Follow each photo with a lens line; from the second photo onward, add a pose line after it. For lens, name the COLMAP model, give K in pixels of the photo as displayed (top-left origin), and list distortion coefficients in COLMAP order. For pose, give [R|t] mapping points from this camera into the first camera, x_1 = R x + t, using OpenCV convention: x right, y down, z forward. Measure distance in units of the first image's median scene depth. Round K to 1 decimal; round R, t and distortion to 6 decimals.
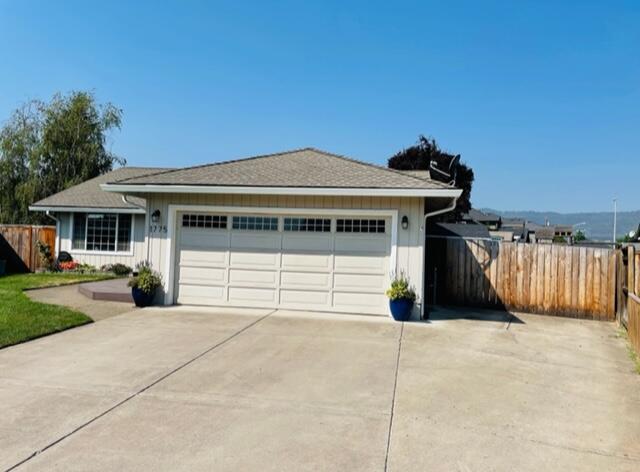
lens RADIAL K [[340.5, 0, 320.0], [0, 340.5, 271.3], [0, 0, 1]] dist [0.006091, 0.001212]
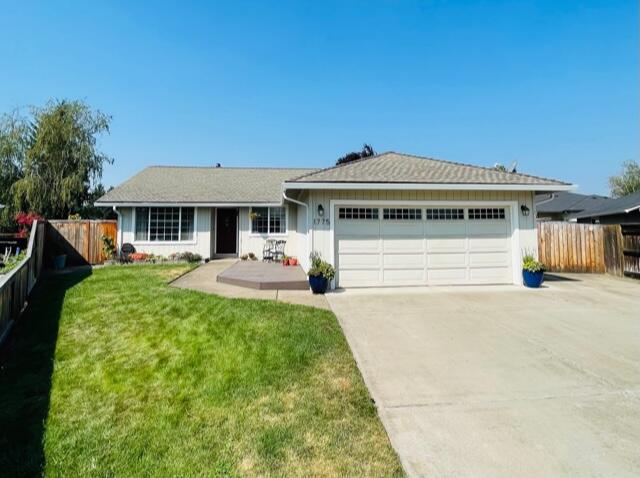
lens RADIAL K [[258.6, 0, 320.0], [0, 258.6, 239.0], [0, 0, 1]] dist [-0.002775, -0.000392]
pose [[0.980067, -0.047229, 0.192970, -0.328231], [0.051784, 0.998485, -0.018627, -0.026707], [-0.191798, 0.028249, 0.981028, 0.091052]]
